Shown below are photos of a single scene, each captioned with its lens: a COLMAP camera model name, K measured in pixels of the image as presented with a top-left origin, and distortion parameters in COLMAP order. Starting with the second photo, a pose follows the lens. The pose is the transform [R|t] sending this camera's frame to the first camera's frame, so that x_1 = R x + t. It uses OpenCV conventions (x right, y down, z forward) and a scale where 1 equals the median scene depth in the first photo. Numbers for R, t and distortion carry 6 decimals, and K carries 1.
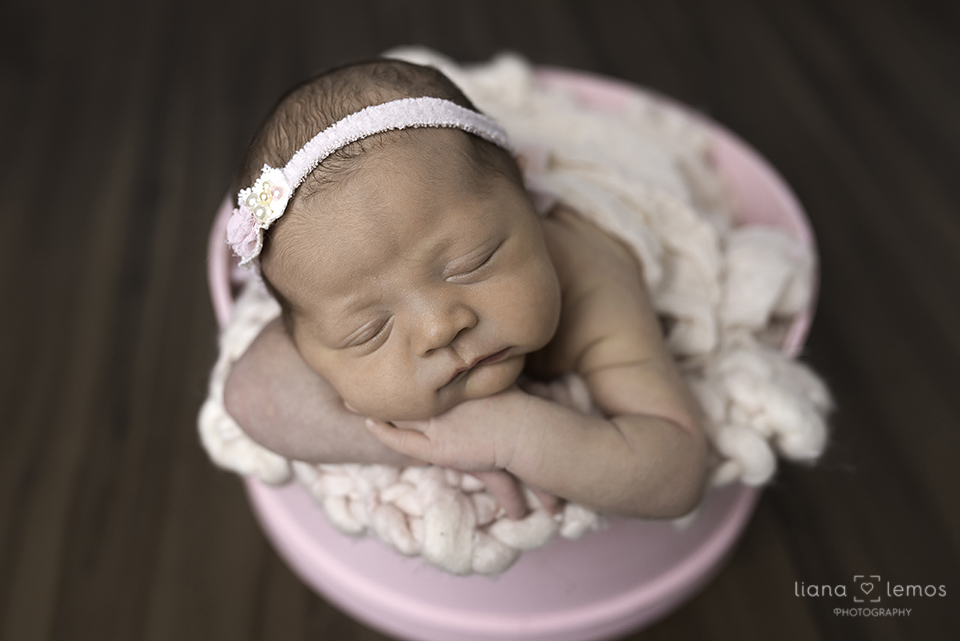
lens RADIAL K [[900.3, 0, 480.0], [0, 900.3, 320.5], [0, 0, 1]] dist [-0.122051, 0.002433]
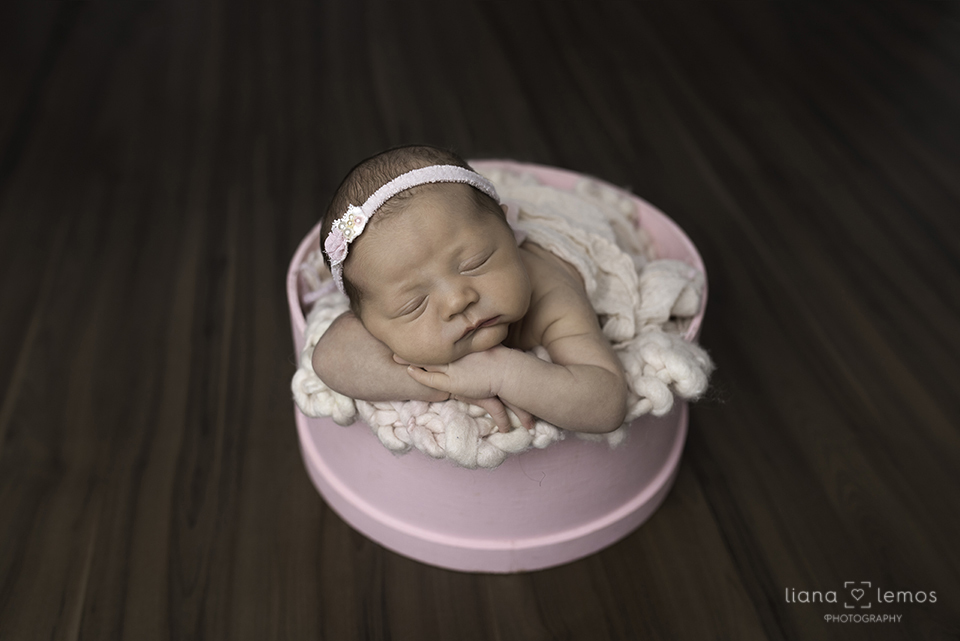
lens RADIAL K [[830.0, 0, 472.8], [0, 830.0, 312.0], [0, 0, 1]] dist [-0.001273, -0.001174]
pose [[0.999803, -0.008428, 0.017972, -0.039397], [0.010621, 0.992023, -0.125605, 0.199936], [-0.016770, 0.125771, 0.991918, -0.461179]]
